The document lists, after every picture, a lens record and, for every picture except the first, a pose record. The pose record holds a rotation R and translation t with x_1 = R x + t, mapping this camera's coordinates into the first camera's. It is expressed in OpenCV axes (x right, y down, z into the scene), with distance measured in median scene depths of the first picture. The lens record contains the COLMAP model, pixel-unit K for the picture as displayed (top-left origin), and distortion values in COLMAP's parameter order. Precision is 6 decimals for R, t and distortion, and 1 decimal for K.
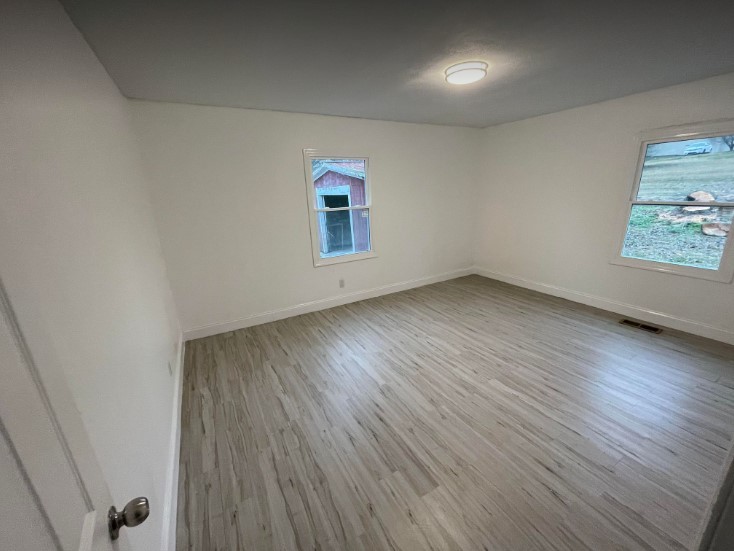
lens RADIAL K [[294.4, 0, 367.0], [0, 294.4, 275.5], [0, 0, 1]] dist [0.000371, 0.000223]
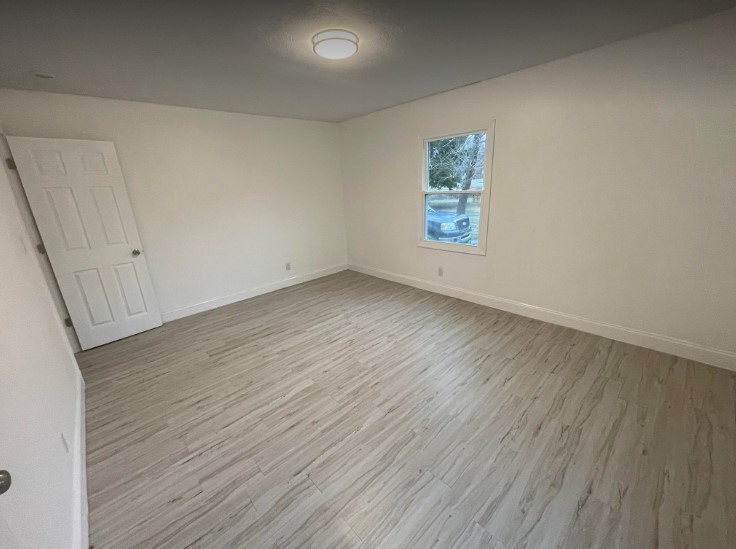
lens RADIAL K [[295.2, 0, 368.0], [0, 295.2, 274.5], [0, 0, 1]] dist [0.000371, 0.000223]
pose [[0.248156, 0.310001, -0.917779, 1.053009], [-0.233399, 0.938637, 0.253938, -0.216343], [0.940183, 0.151192, 0.305282, 0.702392]]
